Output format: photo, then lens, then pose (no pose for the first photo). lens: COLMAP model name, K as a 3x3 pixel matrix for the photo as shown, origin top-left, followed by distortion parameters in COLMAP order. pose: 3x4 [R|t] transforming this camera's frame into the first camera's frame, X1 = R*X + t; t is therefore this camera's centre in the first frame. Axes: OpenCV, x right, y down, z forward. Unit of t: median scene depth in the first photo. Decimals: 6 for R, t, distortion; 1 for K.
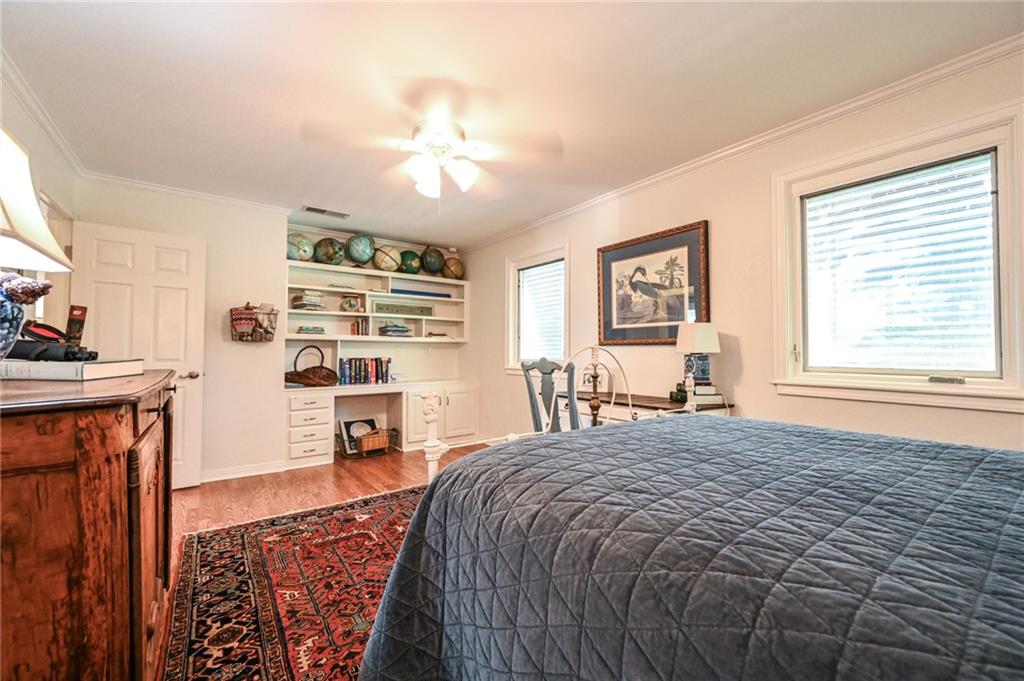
lens RADIAL K [[403.8, 0, 513.2], [0, 403.8, 341.0], [0, 0, 1]] dist [-0.001892, -0.000297]
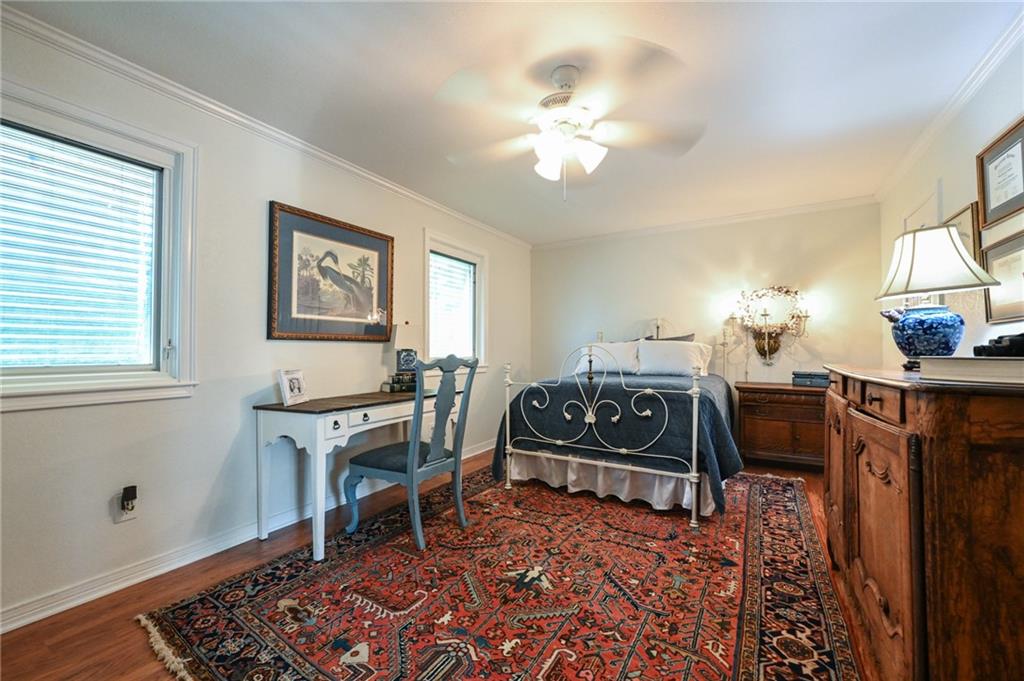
lens RADIAL K [[403.8, 0, 513.2], [0, 403.8, 341.0], [0, 0, 1]] dist [-0.001892, -0.000297]
pose [[-0.364503, 0.015772, 0.931069, -0.840739], [-0.023372, 0.999387, -0.026079, 0.032030], [-0.930909, -0.031266, -0.363911, 1.220997]]
